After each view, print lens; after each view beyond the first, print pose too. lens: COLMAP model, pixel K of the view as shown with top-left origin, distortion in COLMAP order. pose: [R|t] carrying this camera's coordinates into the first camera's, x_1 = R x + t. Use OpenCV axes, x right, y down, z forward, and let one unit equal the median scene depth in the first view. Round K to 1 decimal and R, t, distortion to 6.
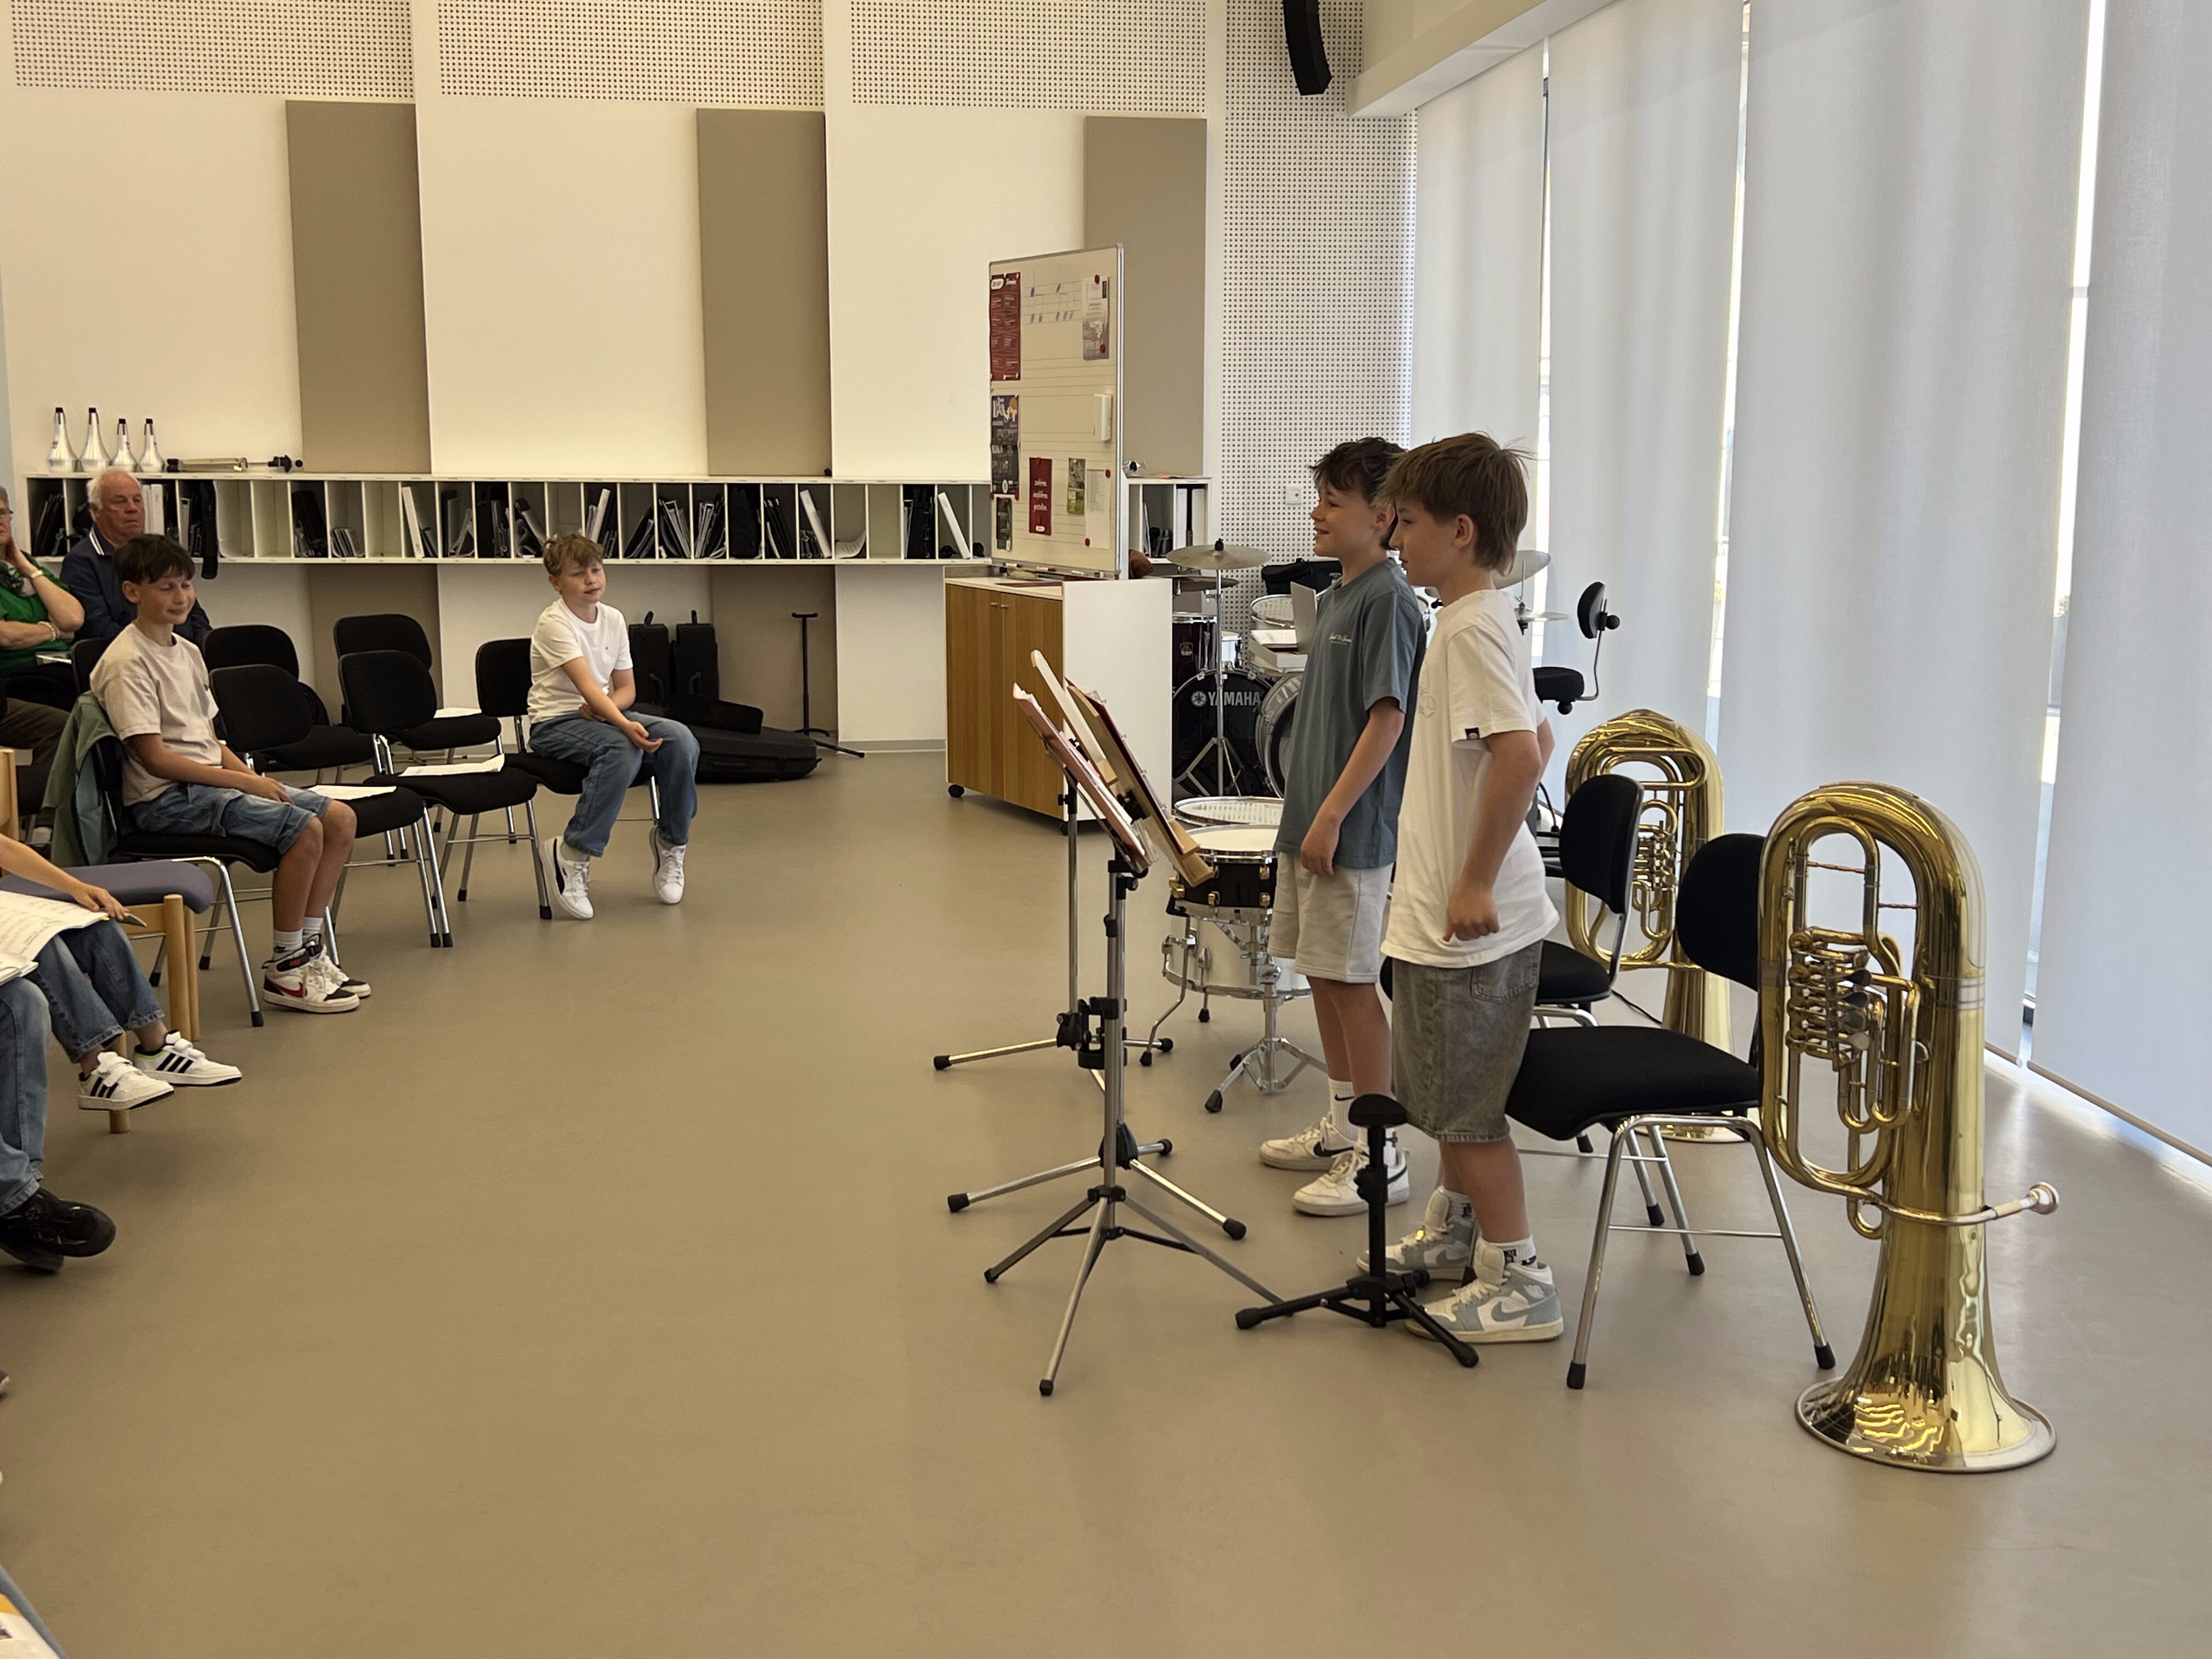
lens RADIAL K [[2527.4, 0, 1110.9], [0, 2527.4, 840.2], [0, 0, 1]] dist [0.190274, -0.565560]
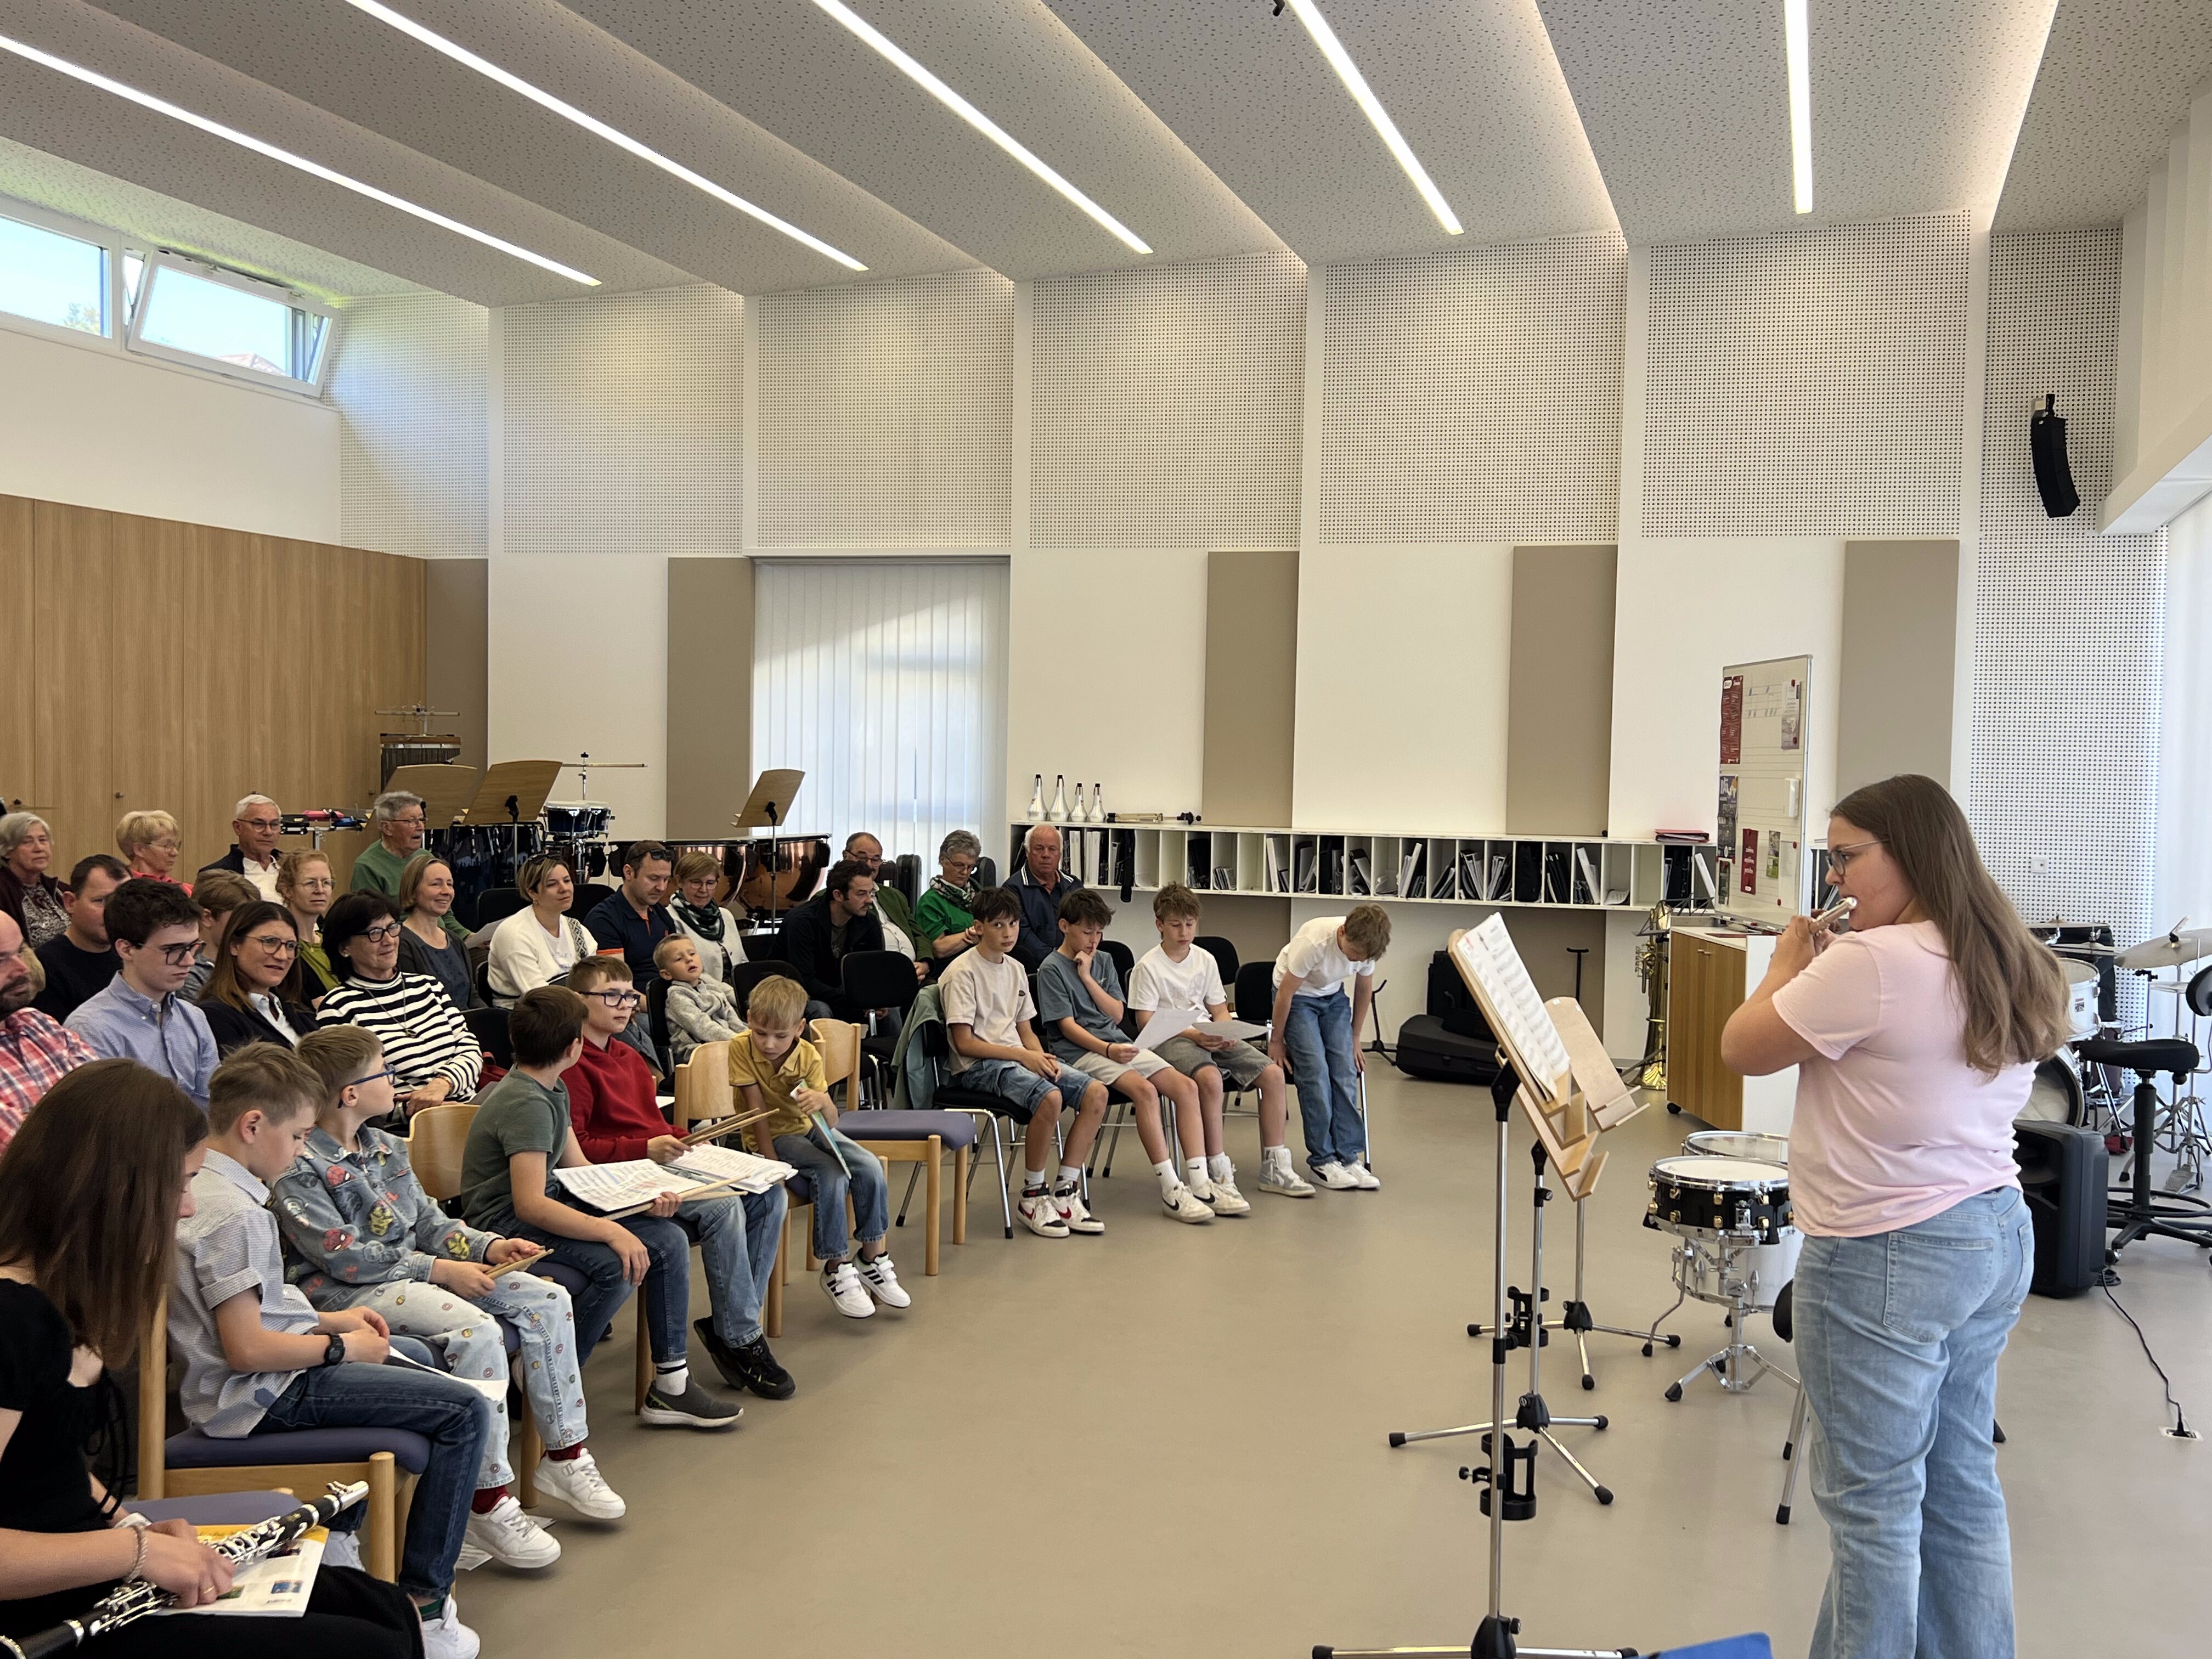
lens RADIAL K [[2163.6, 0, 1103.5], [0, 2163.6, 858.4], [0, 0, 1]] dist [0.148577, -0.364590]
pose [[0.908984, 0.033753, -0.415462, 0.106451], [-0.083645, 0.991212, -0.102478, -0.007812], [0.408352, 0.127902, 0.903820, -0.028764]]
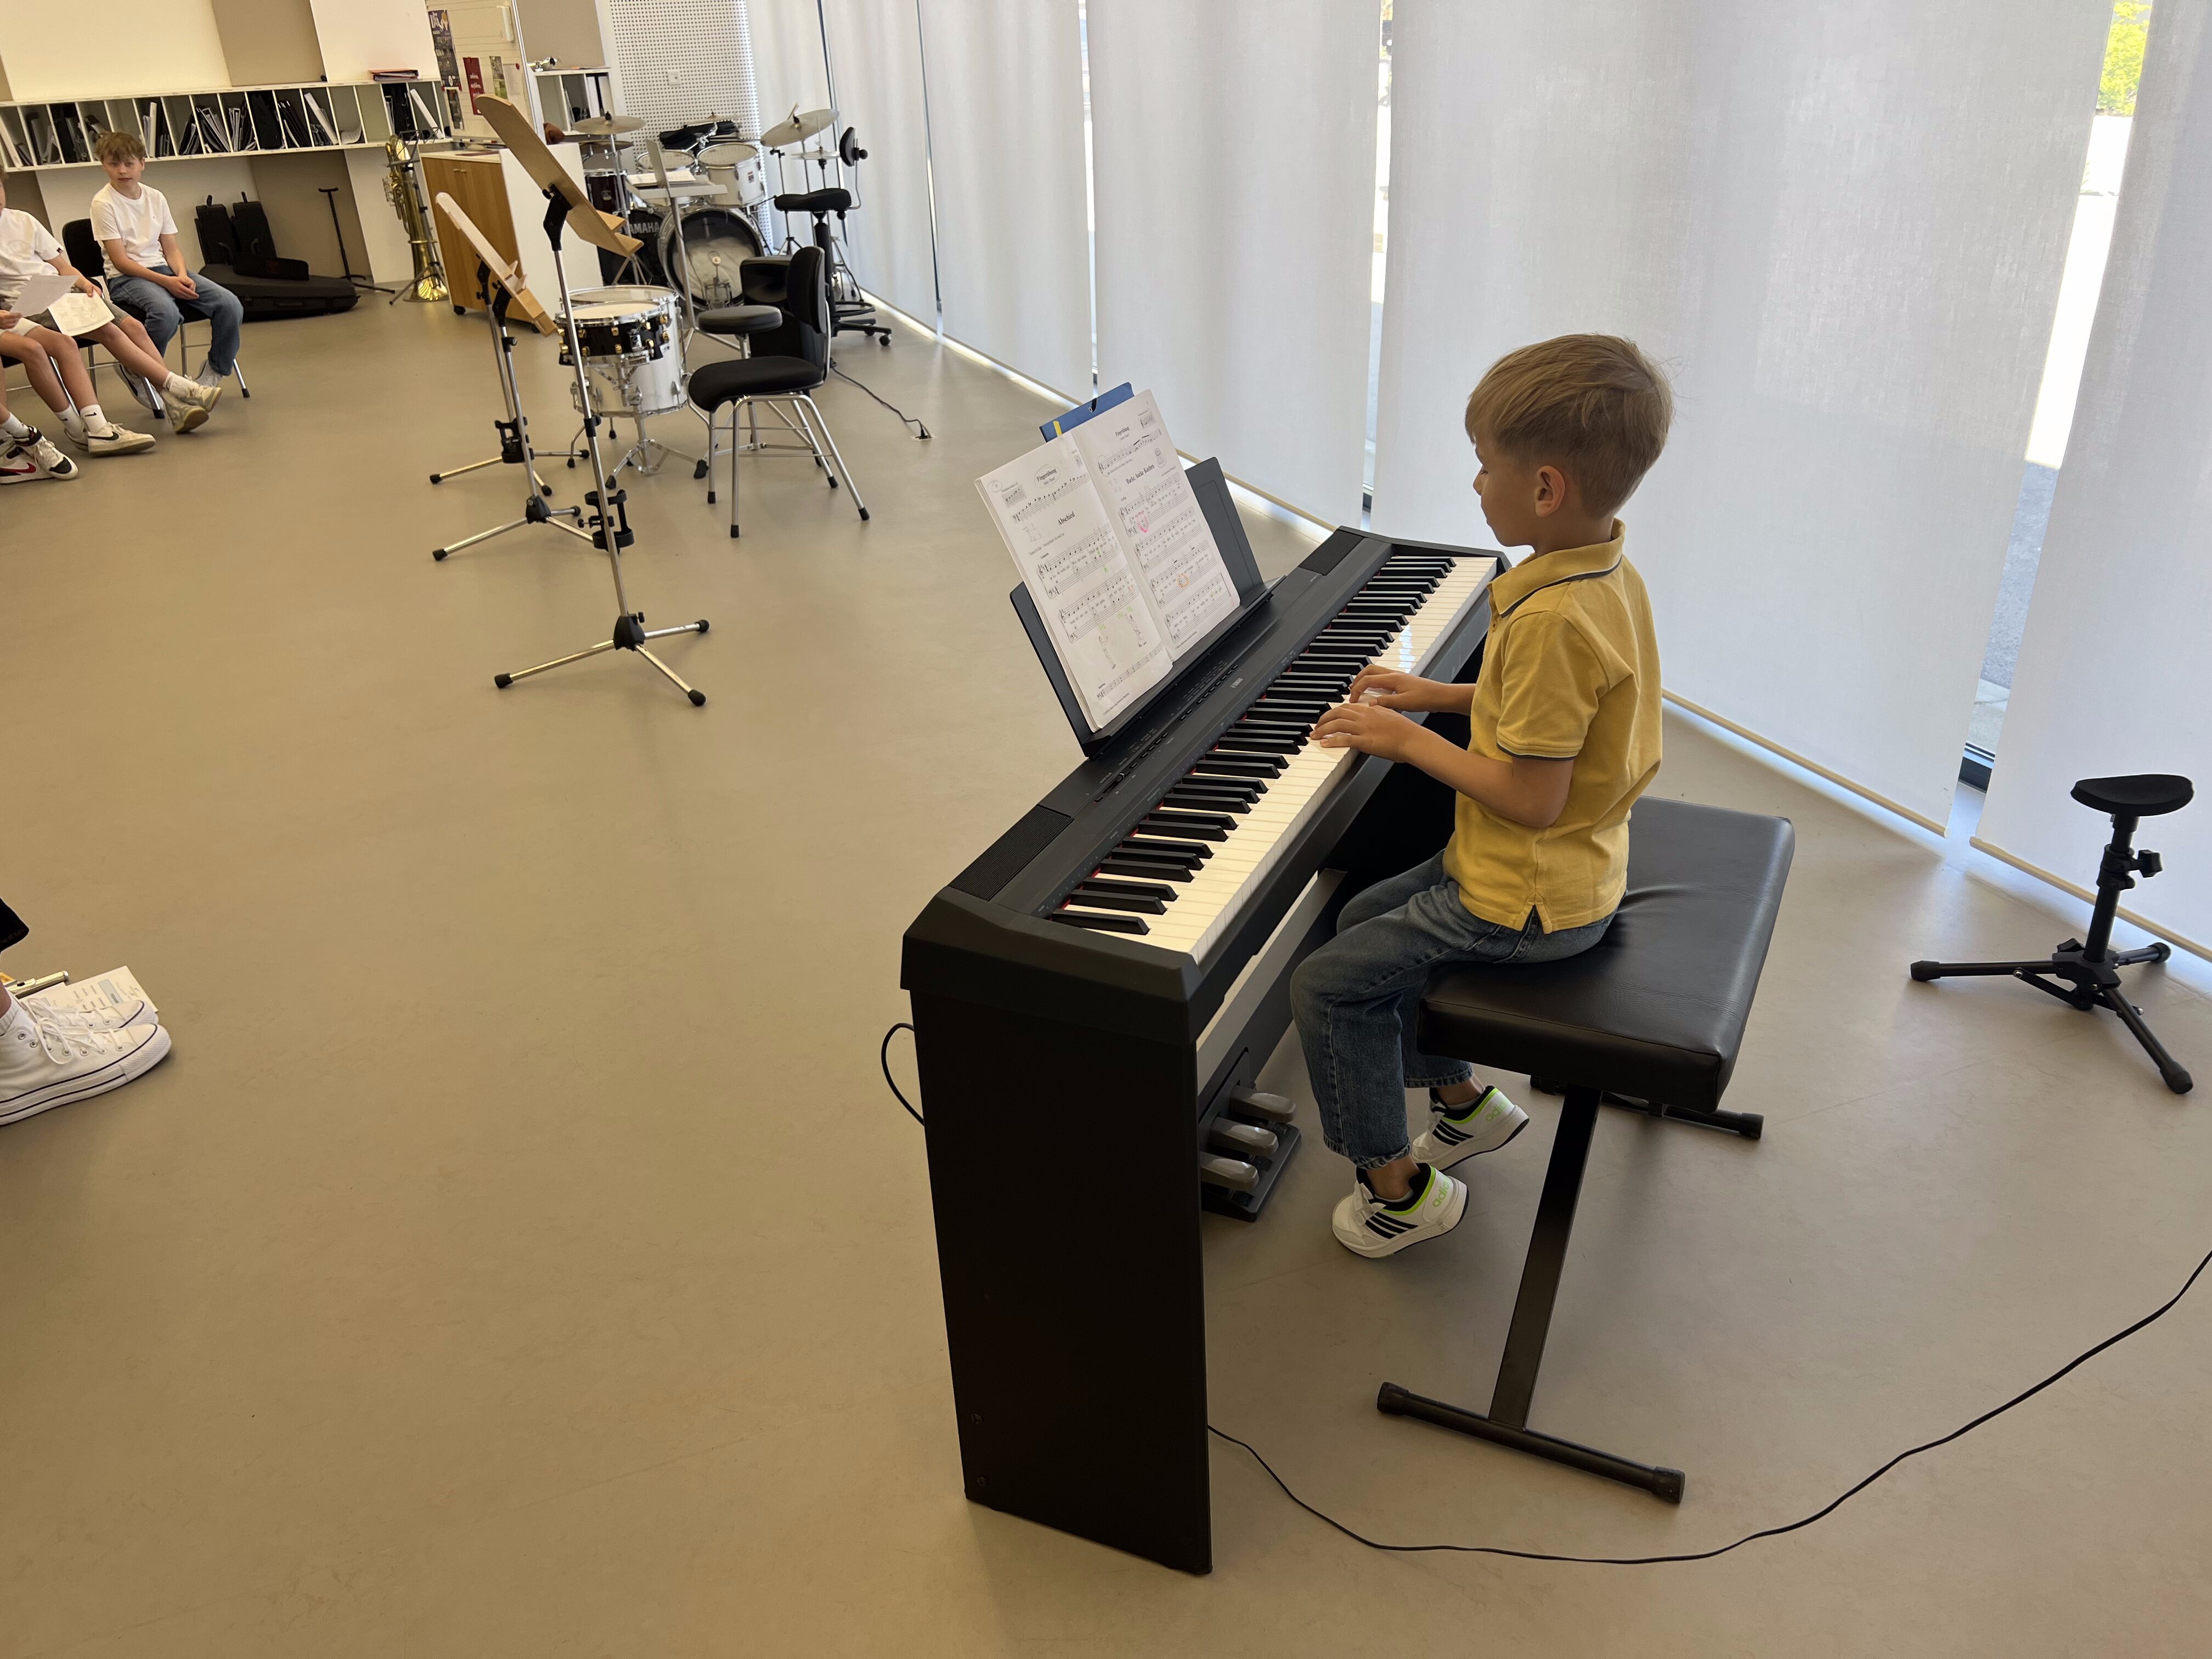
lens RADIAL K [[1669.4, 0, 1101.2], [0, 1669.4, 827.5], [0, 0, 1]] dist [0.049442, -0.063320]
pose [[0.964881, -0.152597, 0.213818, 0.039986], [0.086459, 0.953099, 0.290046, 0.014630], [-0.248050, -0.261374, 0.932821, -0.067511]]
